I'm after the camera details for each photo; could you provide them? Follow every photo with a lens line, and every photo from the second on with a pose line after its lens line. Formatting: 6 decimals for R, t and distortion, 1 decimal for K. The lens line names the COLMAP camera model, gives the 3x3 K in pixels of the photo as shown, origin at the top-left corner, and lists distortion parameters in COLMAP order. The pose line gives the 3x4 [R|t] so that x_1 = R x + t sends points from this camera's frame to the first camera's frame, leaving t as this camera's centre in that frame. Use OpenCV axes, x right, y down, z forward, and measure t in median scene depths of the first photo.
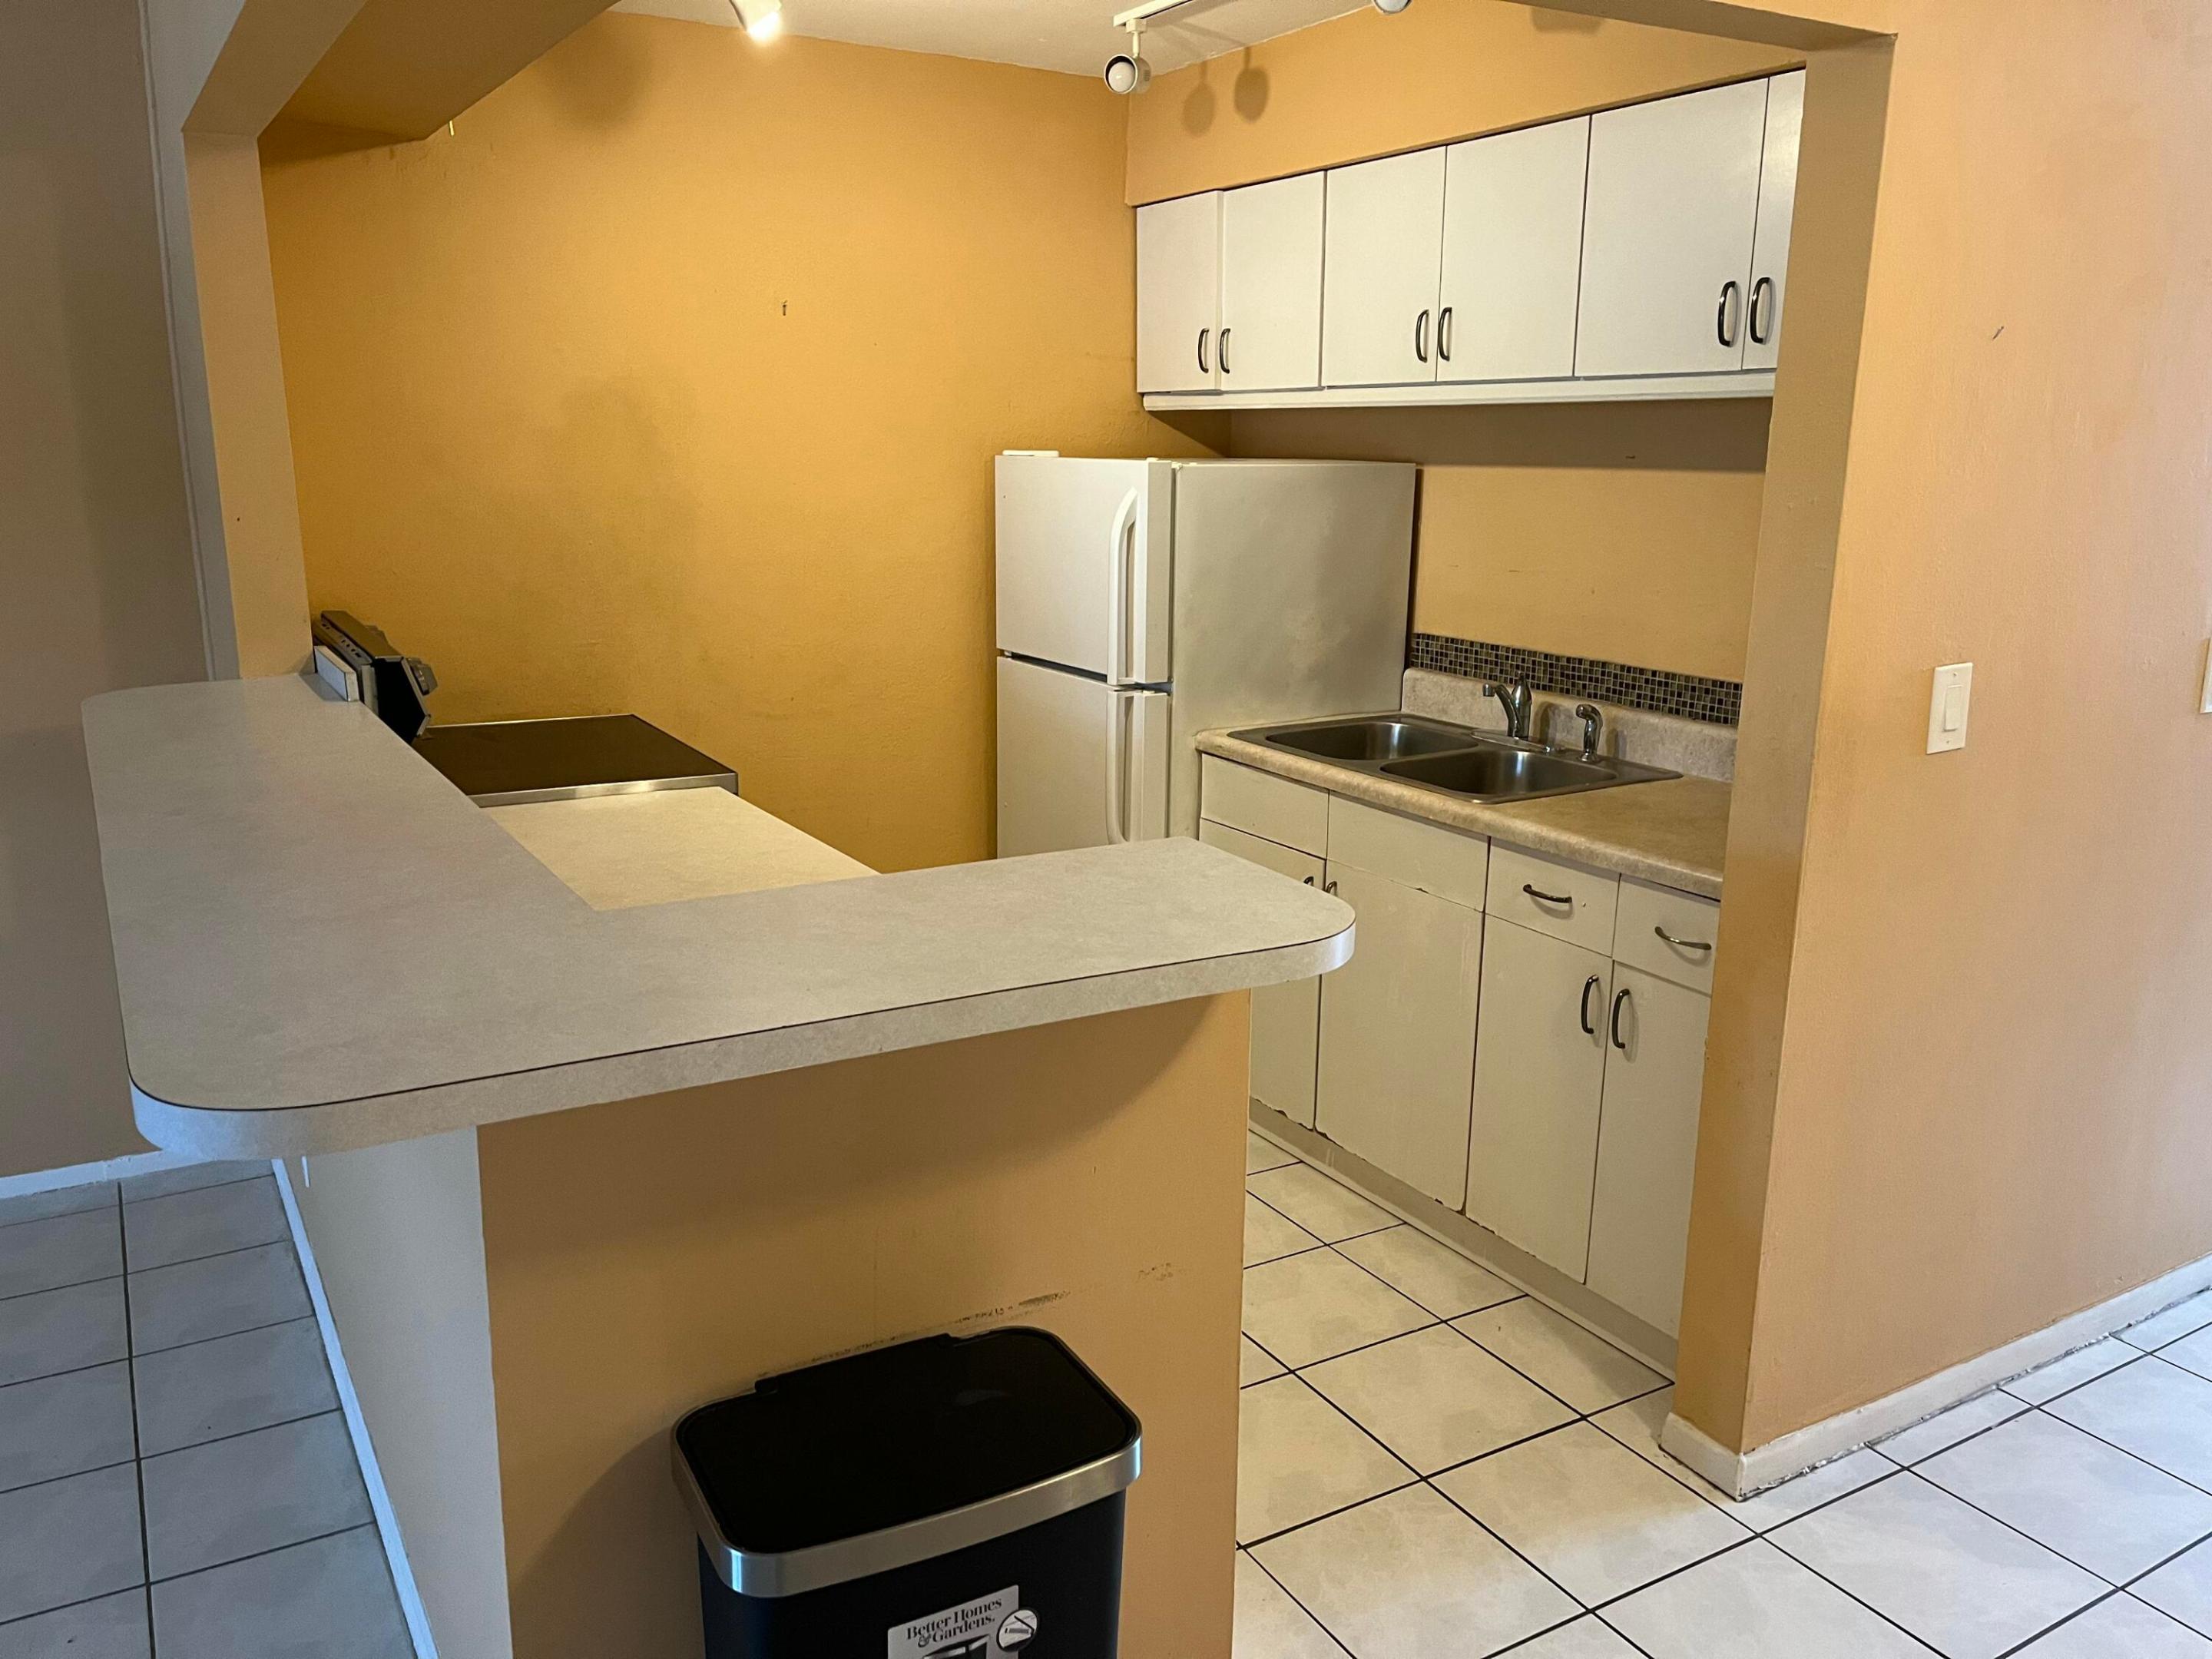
lens RADIAL K [[1691.6, 0, 1106.0], [0, 1691.6, 829.5], [0, 0, 1]] dist [0.111238, -0.137067]
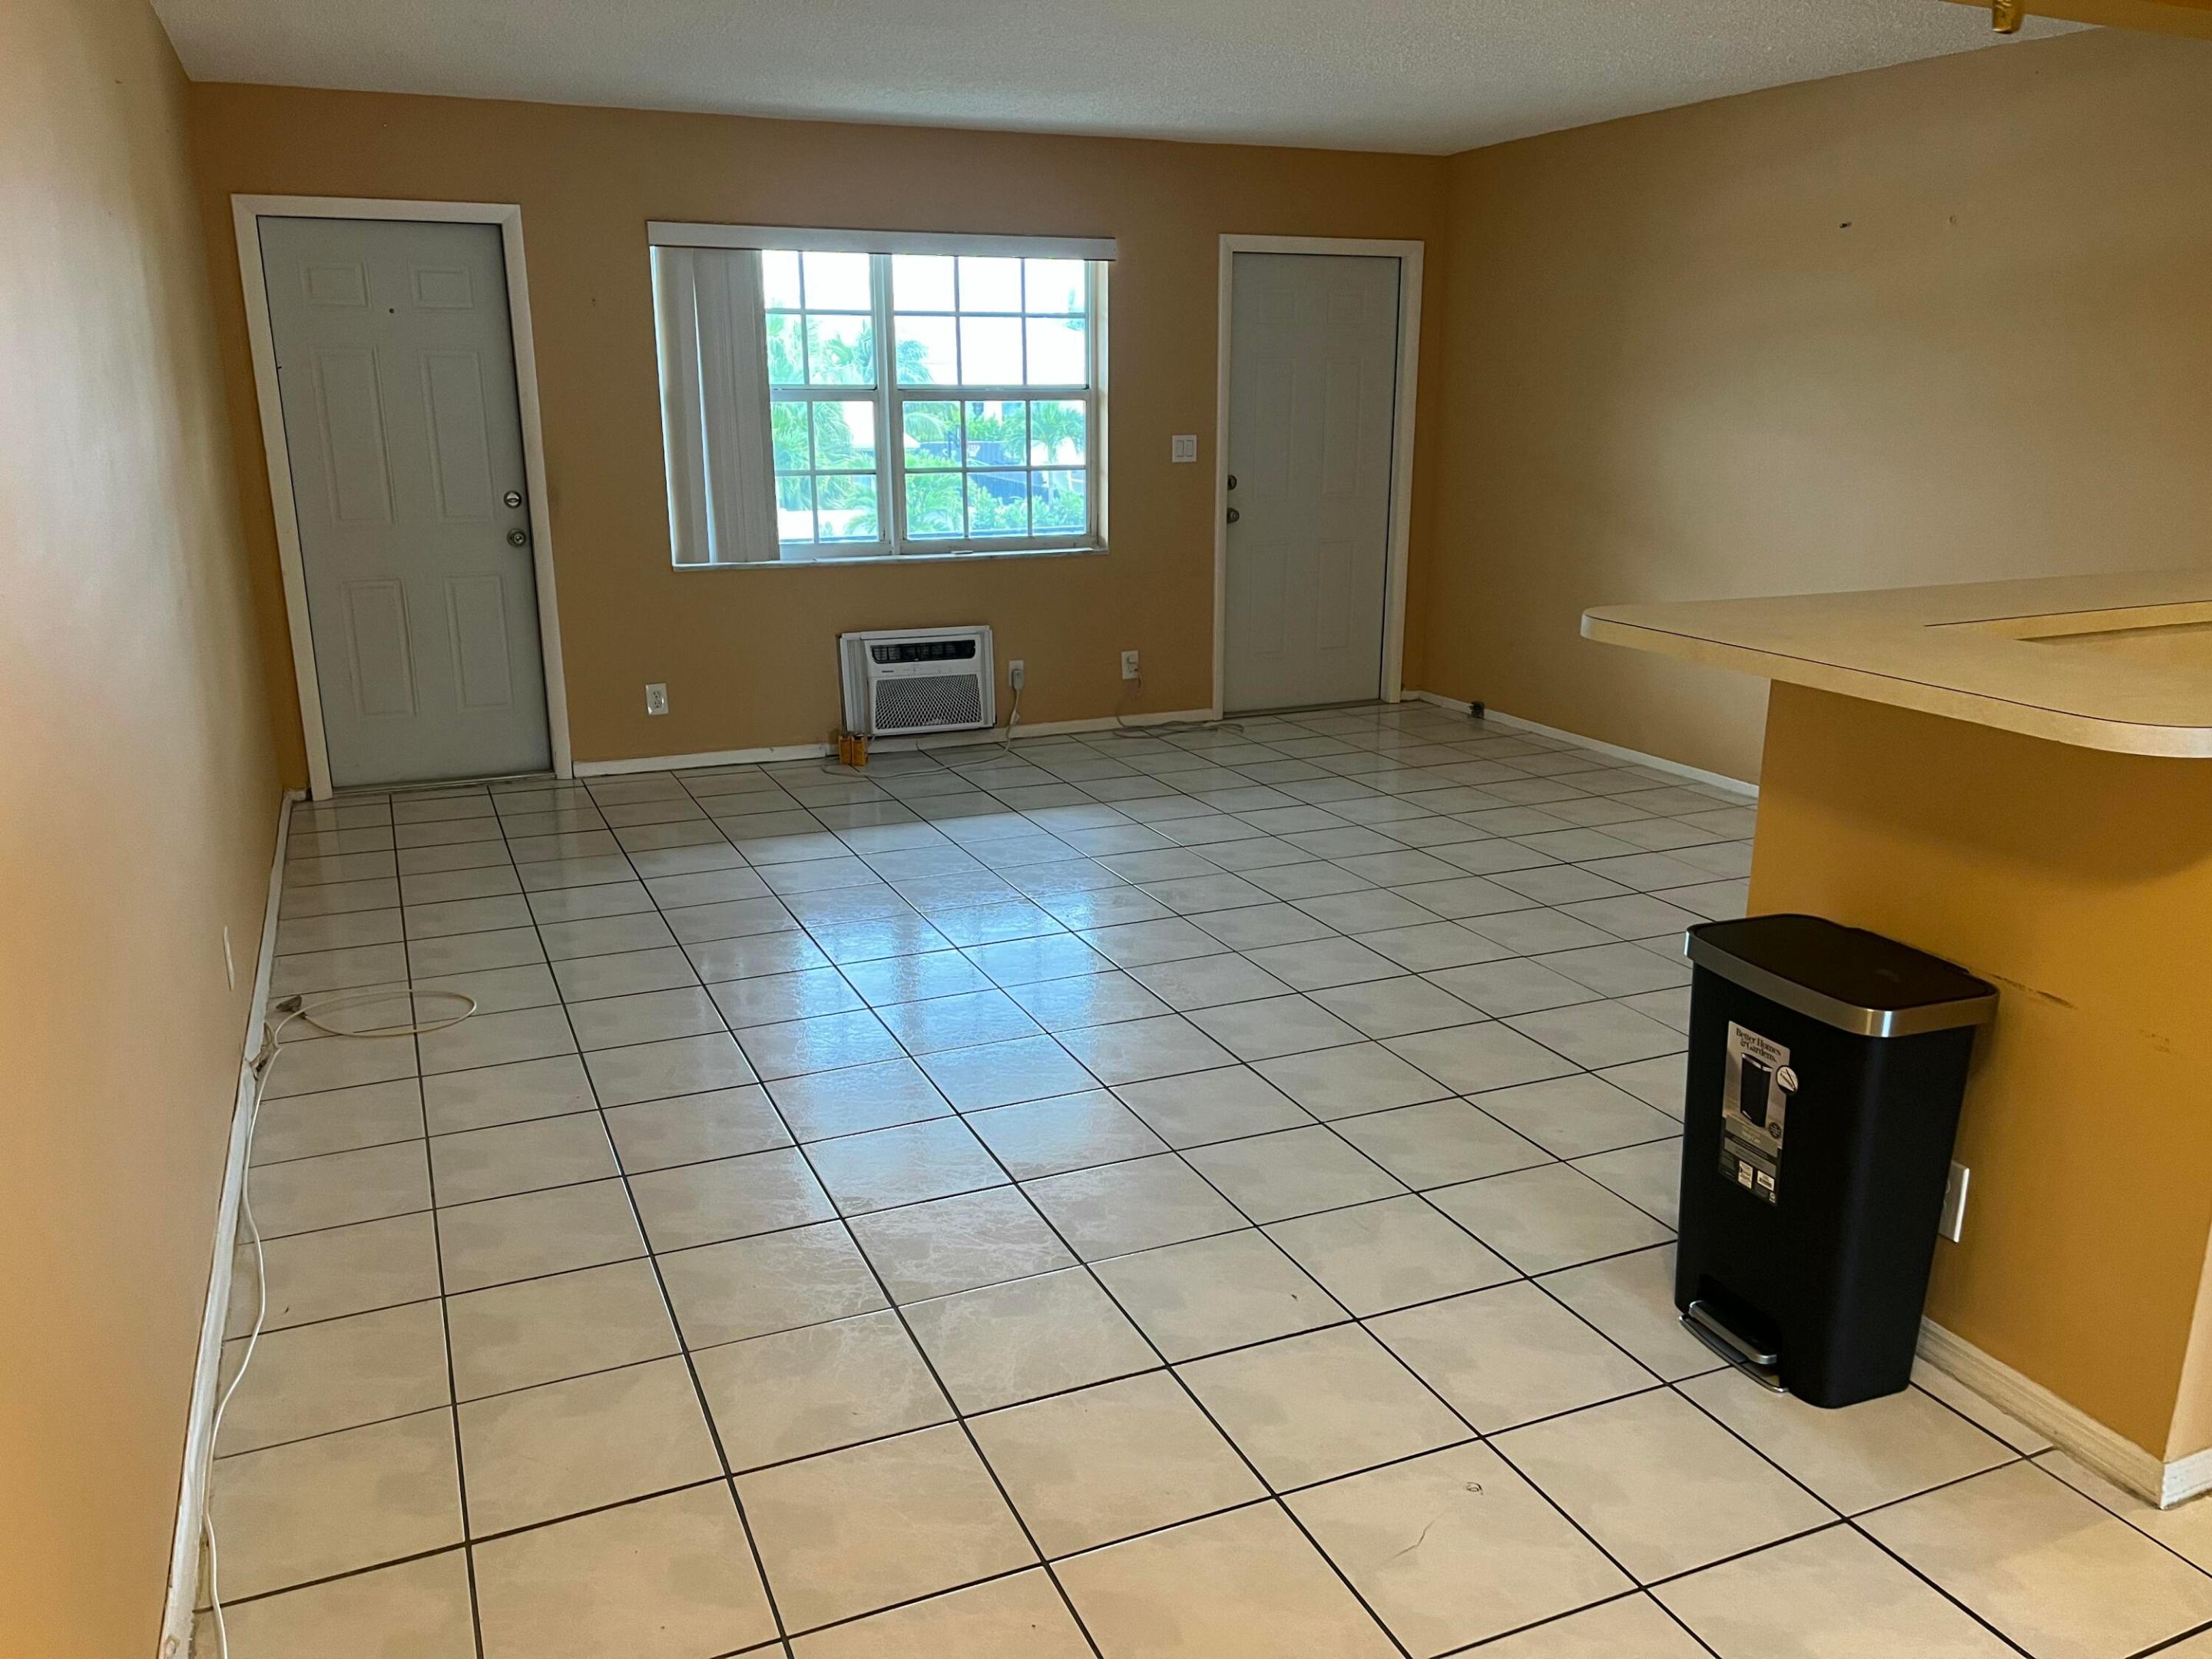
lens RADIAL K [[1691.6, 0, 1106.0], [0, 1691.6, 829.5], [0, 0, 1]] dist [0.111238, -0.137067]
pose [[-0.123061, 0.257036, -0.958534, 0.650949], [-0.227319, 0.932895, 0.279345, -0.023497], [0.966013, 0.252270, -0.056374, 0.180200]]
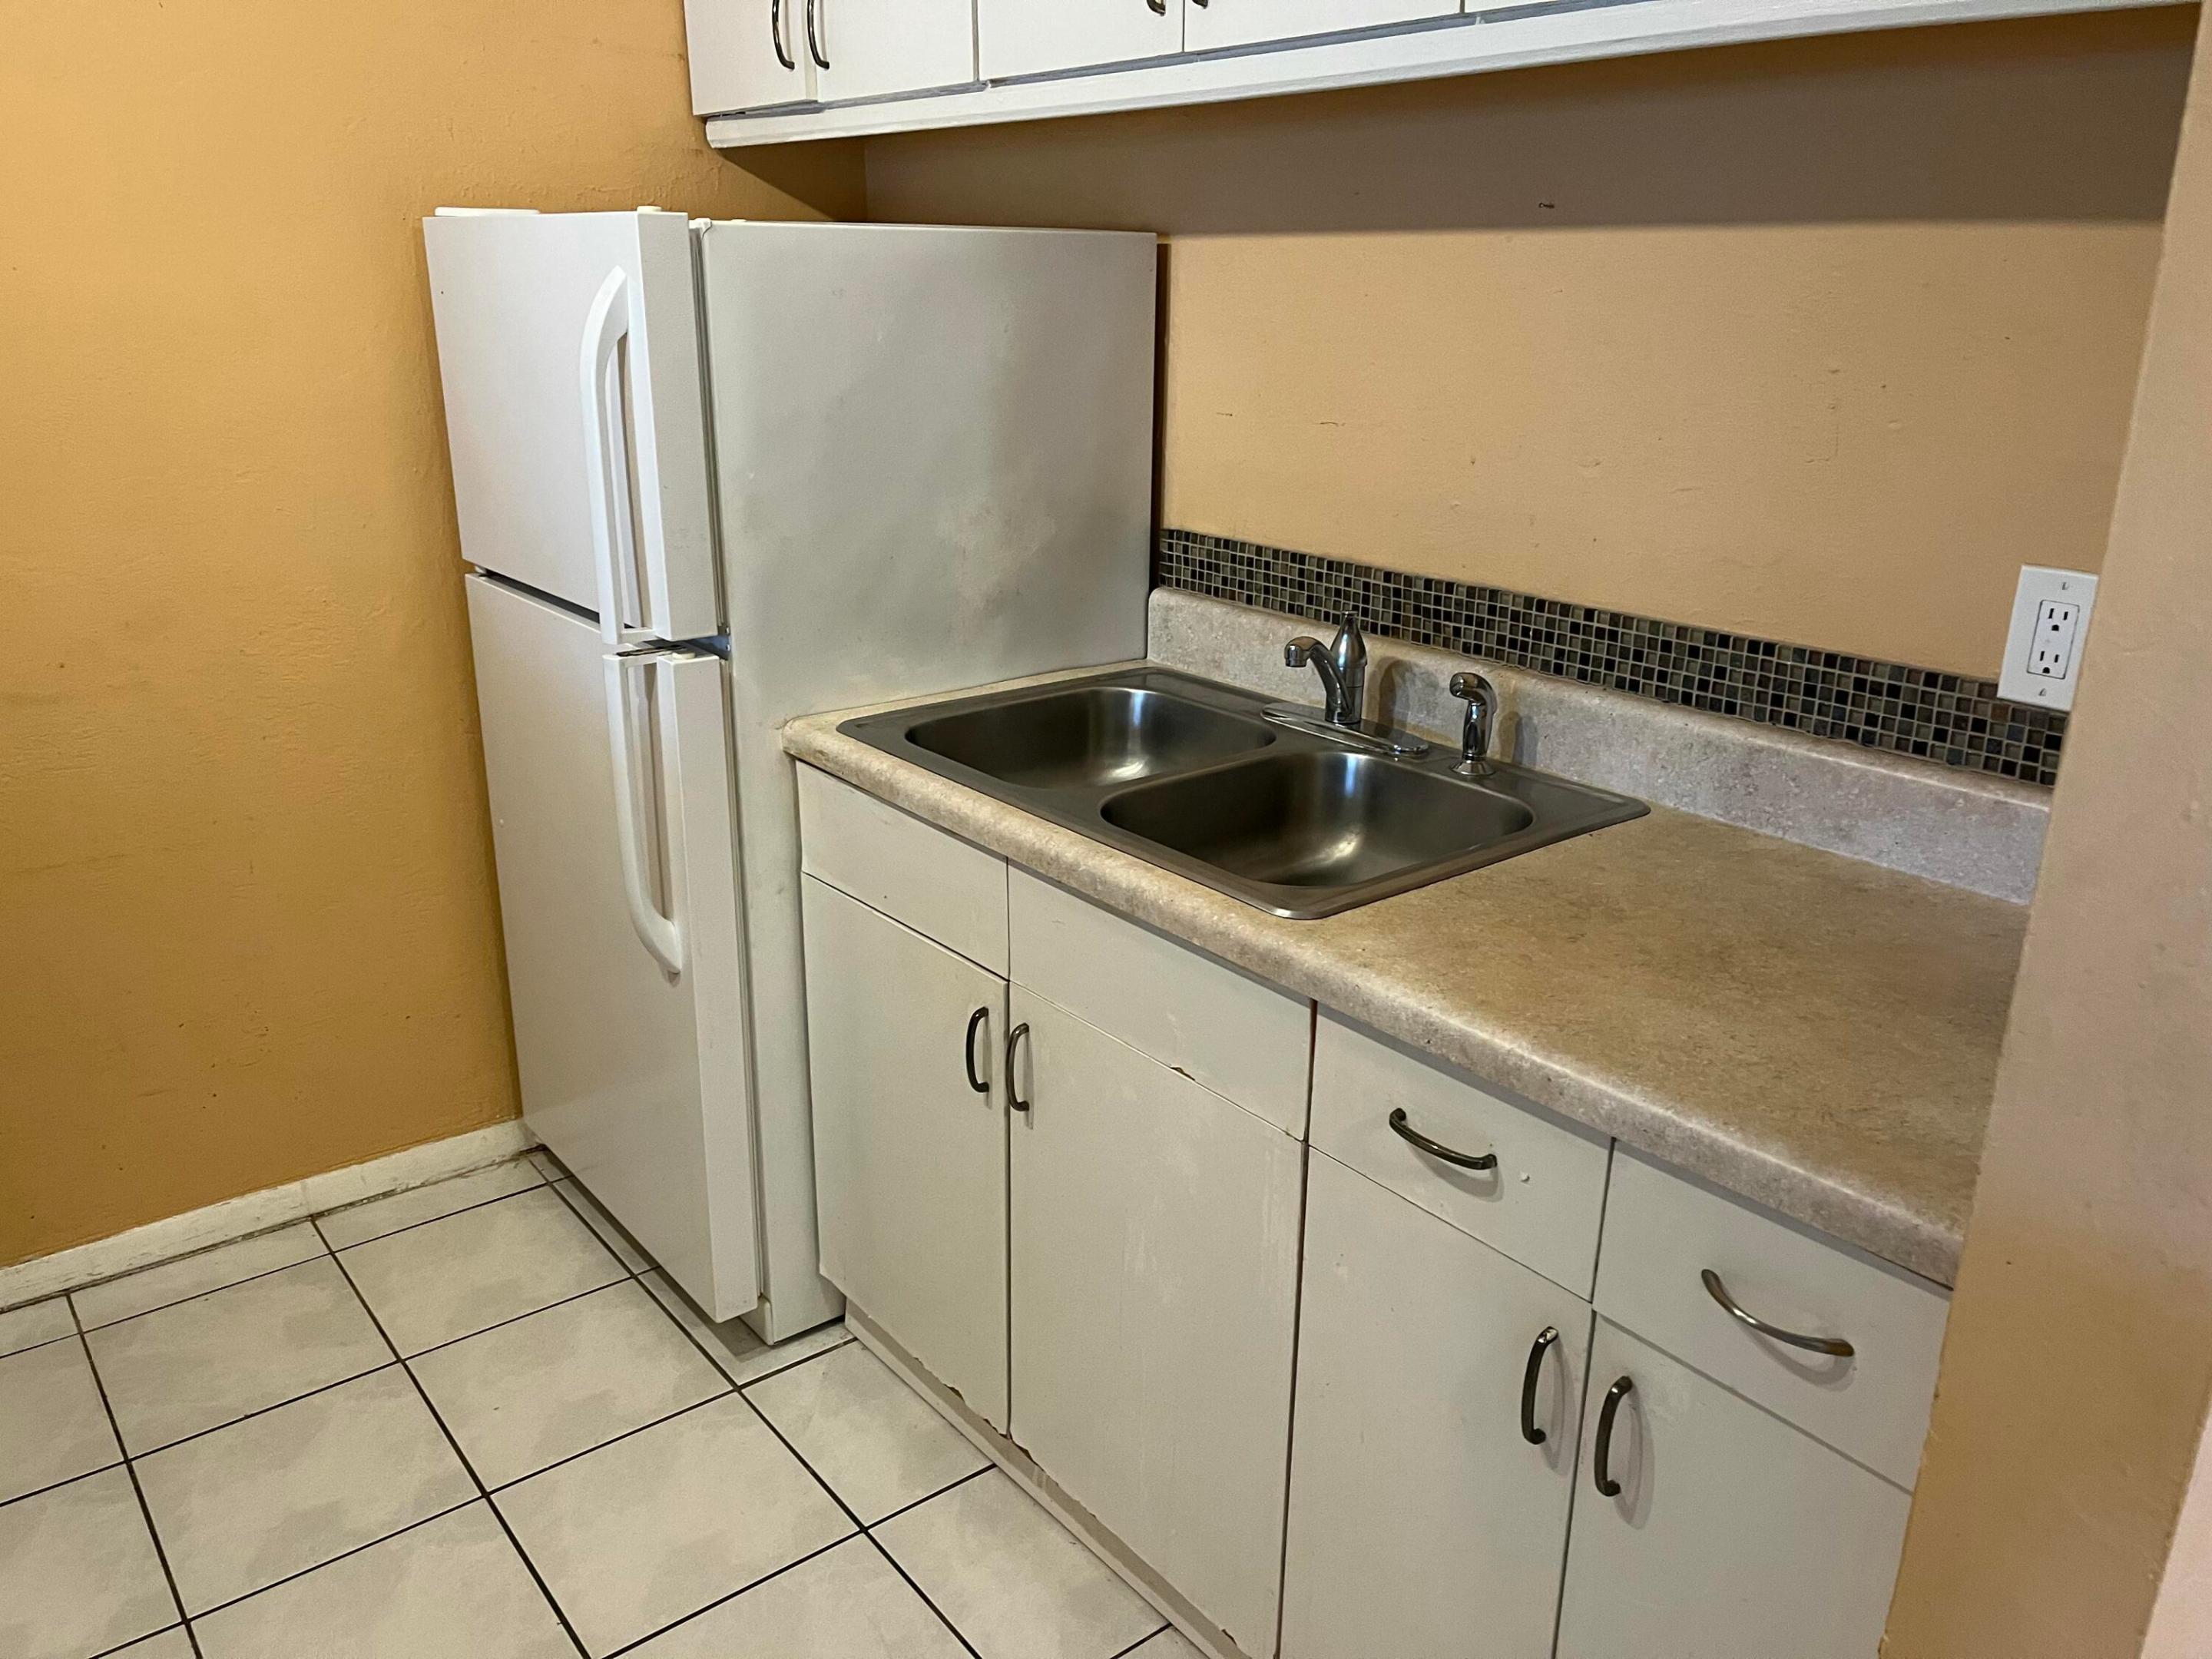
lens RADIAL K [[1678.3, 0, 1106.0], [0, 1678.3, 829.5], [0, 0, 1]] dist [0.120256, -0.213393]
pose [[0.991187, -0.043268, 0.125202, 0.091730], [0.031277, 0.994871, 0.096199, -0.075670], [-0.128722, -0.091436, 0.987456, 0.454022]]
